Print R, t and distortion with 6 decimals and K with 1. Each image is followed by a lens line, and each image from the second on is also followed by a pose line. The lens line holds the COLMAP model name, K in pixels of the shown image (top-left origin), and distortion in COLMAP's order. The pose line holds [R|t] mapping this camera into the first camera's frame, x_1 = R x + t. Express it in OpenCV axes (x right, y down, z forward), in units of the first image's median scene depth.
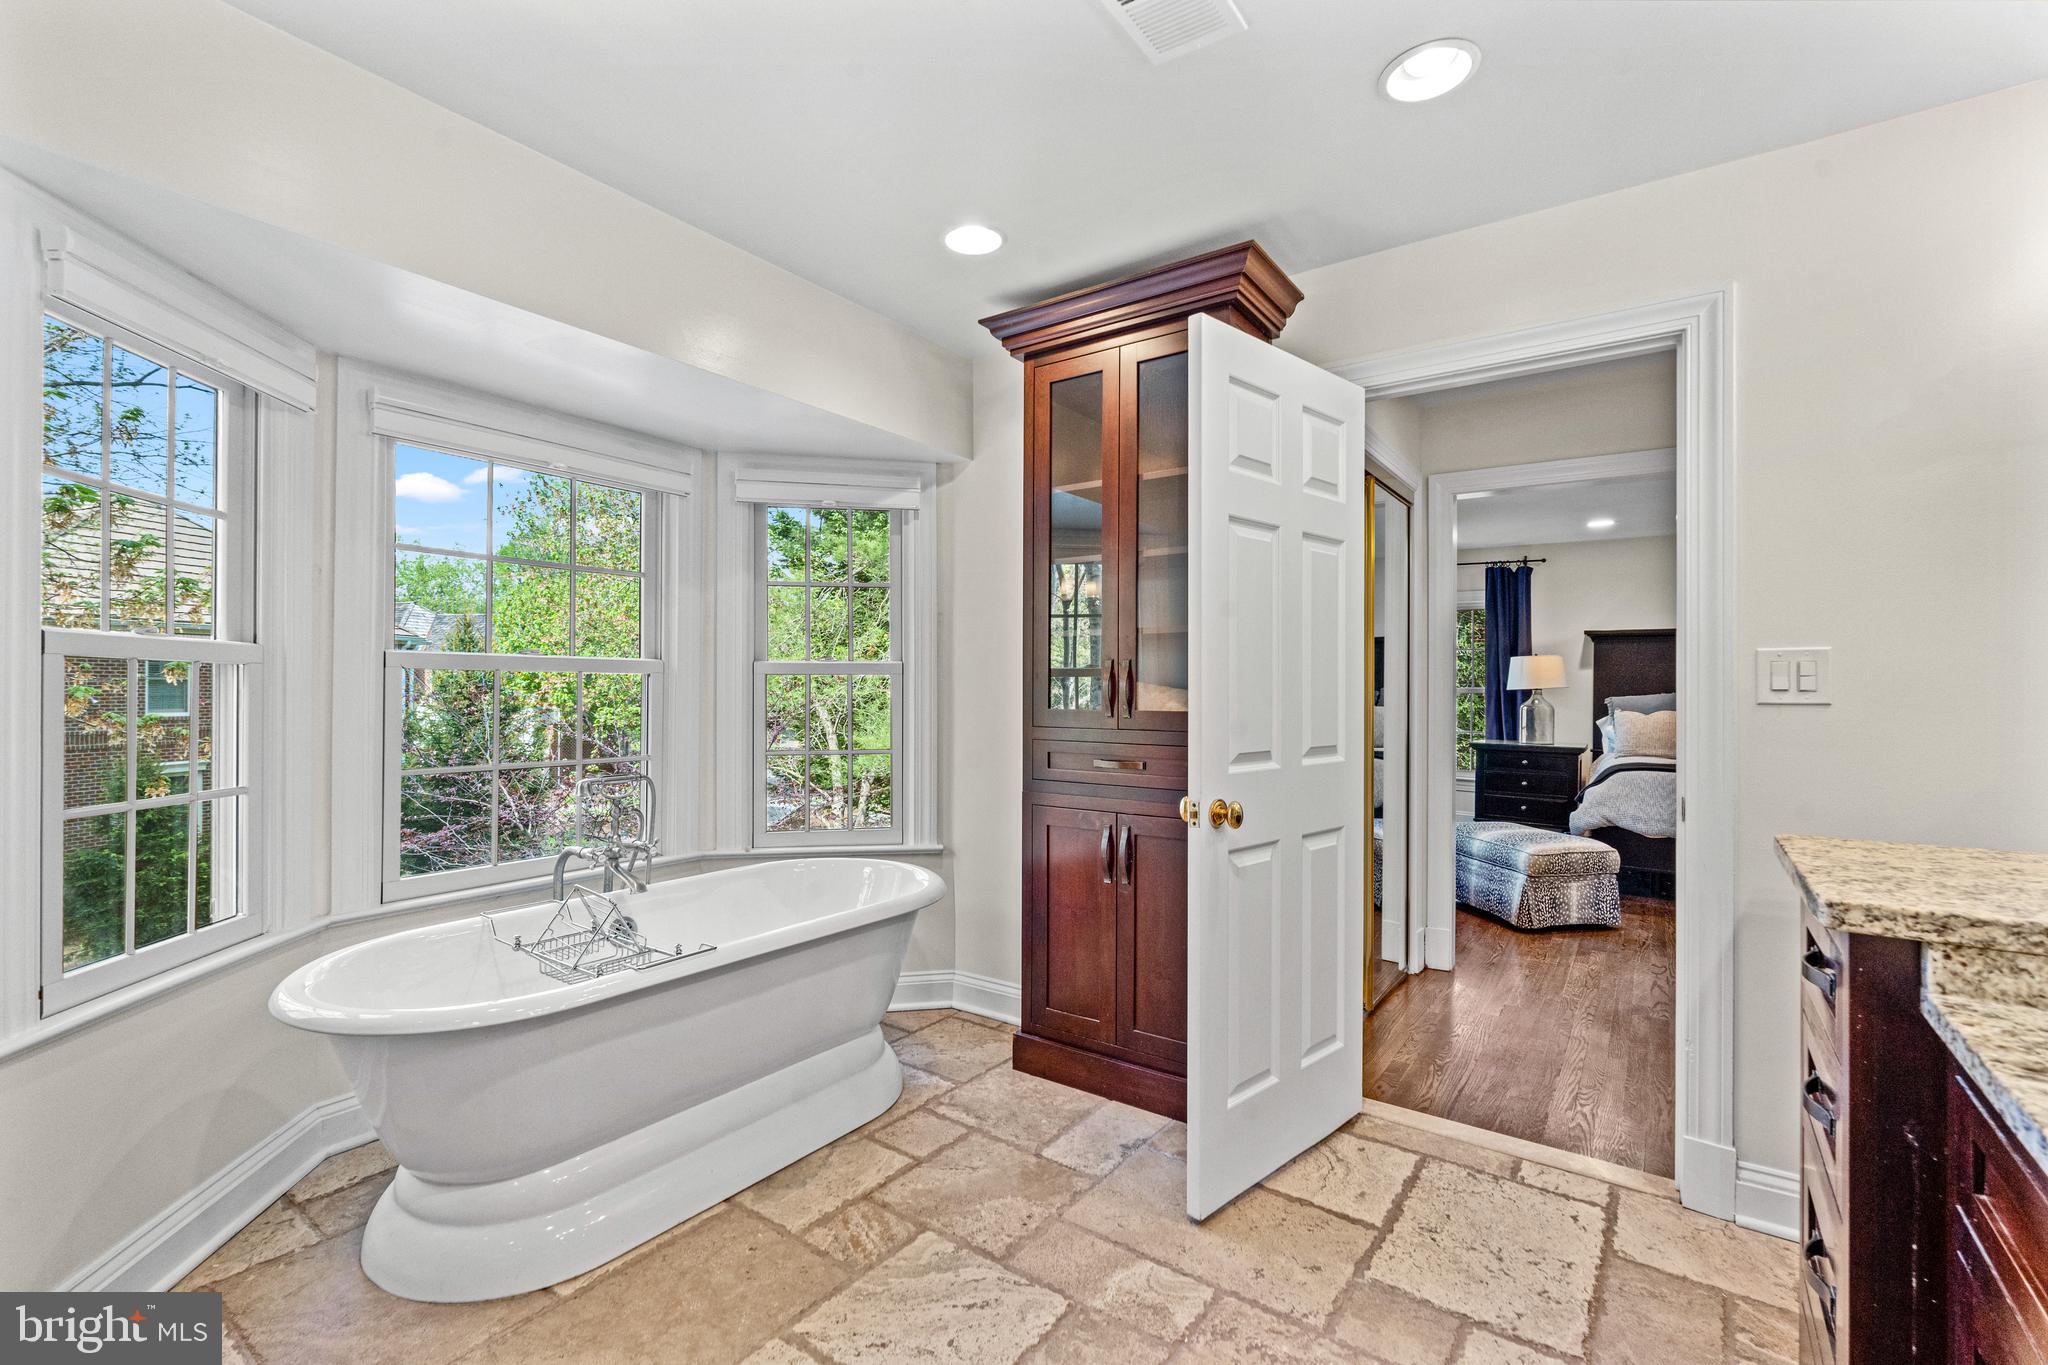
lens RADIAL K [[895.4, 0, 1003.2], [0, 895.4, 688.5], [0, 0, 1]] dist [-0.004763, 0.000488]
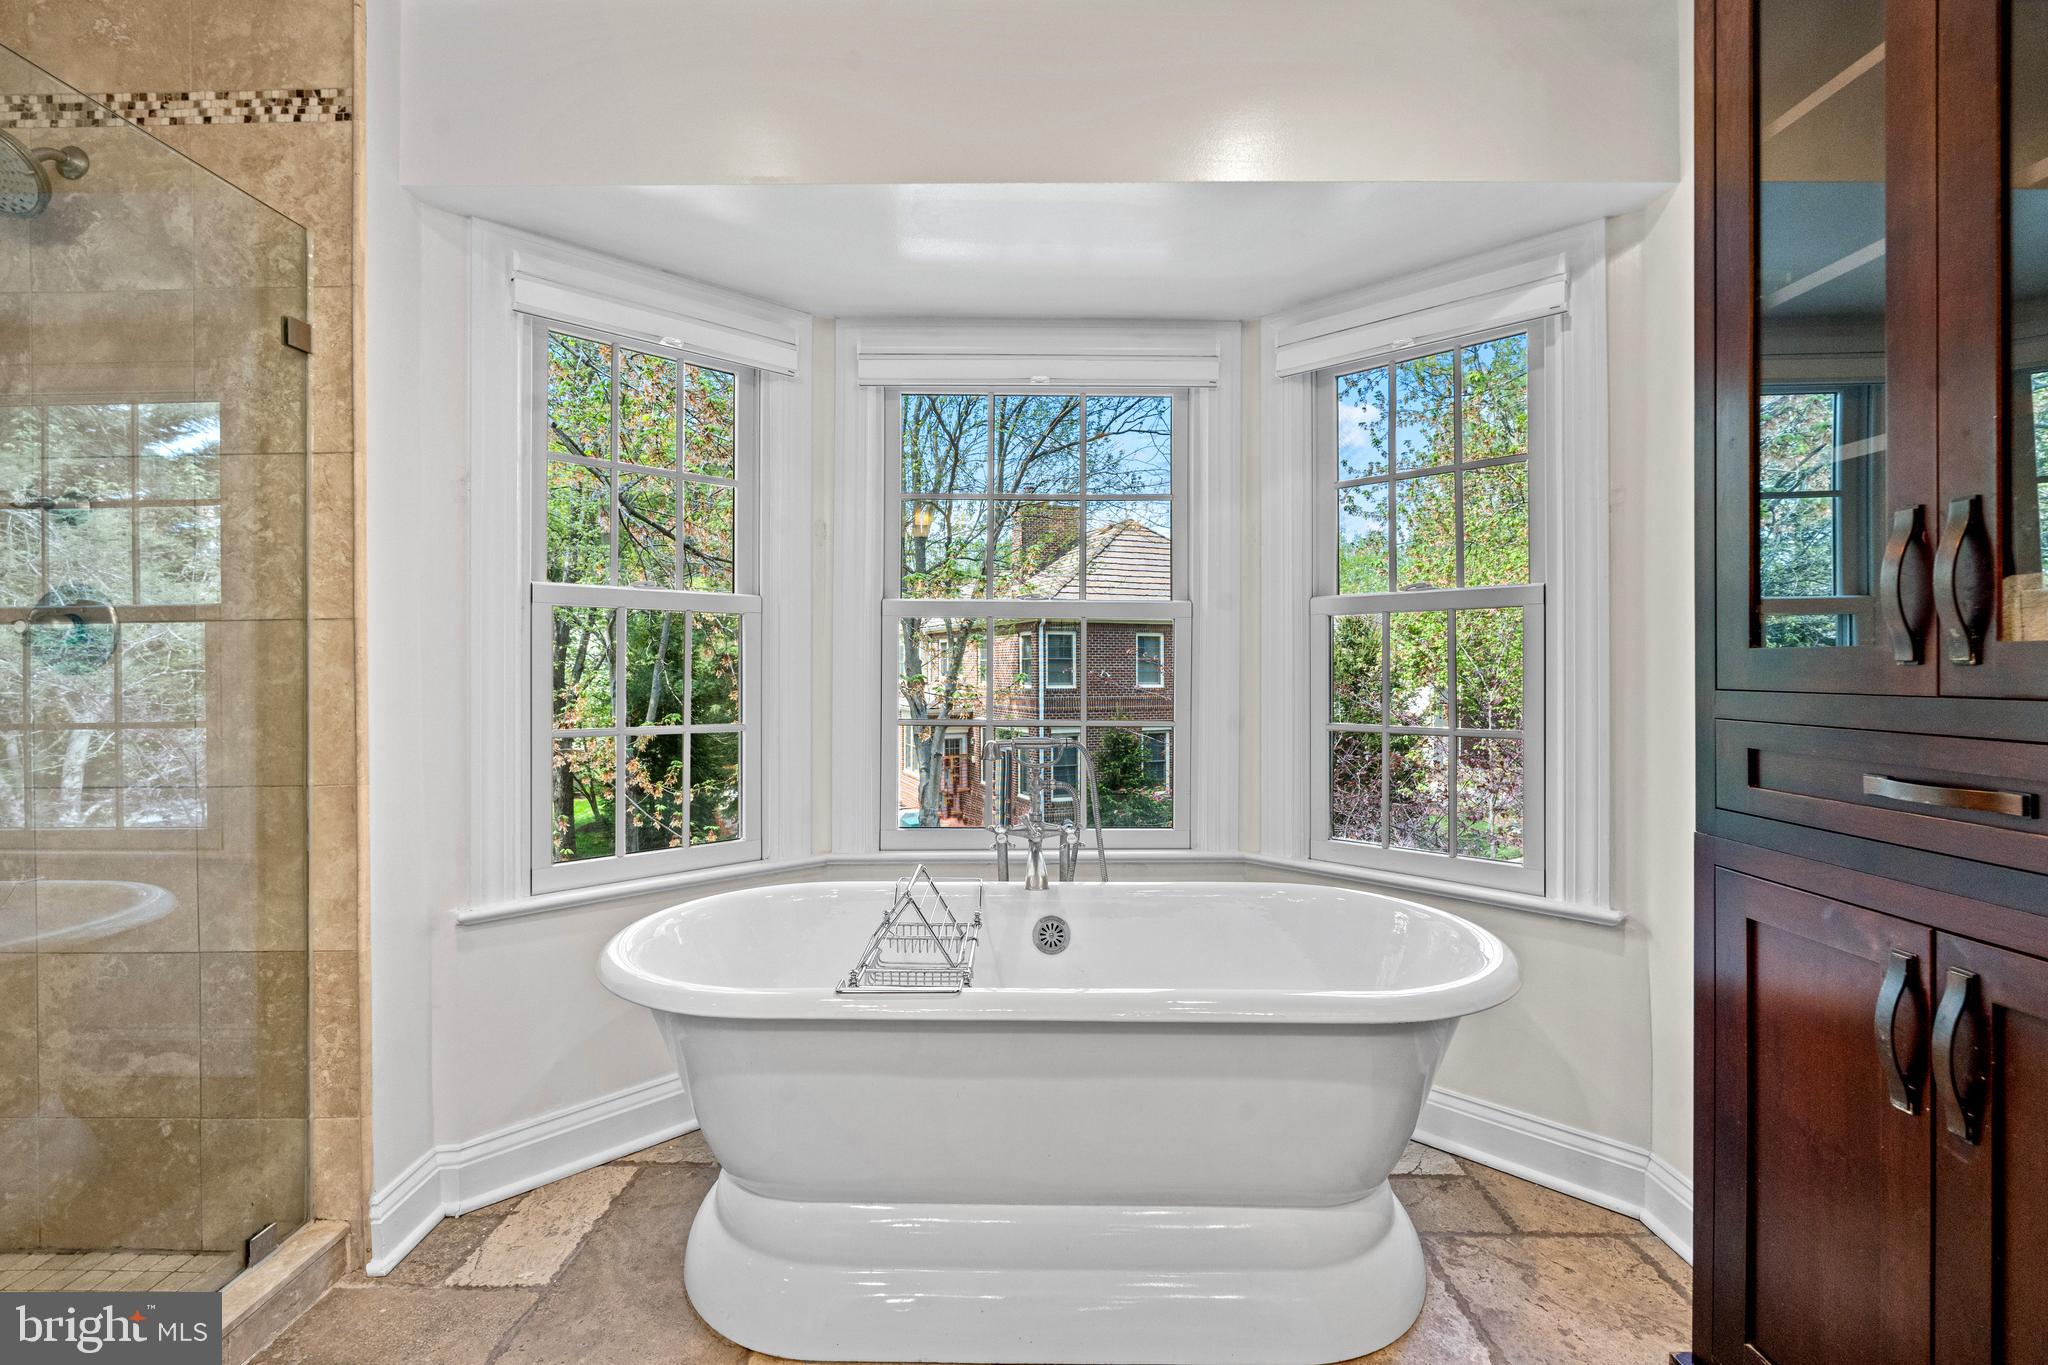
lens RADIAL K [[895.4, 0, 1027.4], [0, 895.4, 669.9], [0, 0, 1]] dist [-0.004763, 0.000488]
pose [[0.590191, -0.002033, -0.807261, 0.190967], [0.002164, 0.999997, -0.000937, 0.032293], [0.807261, -0.001194, 0.590194, 0.467696]]
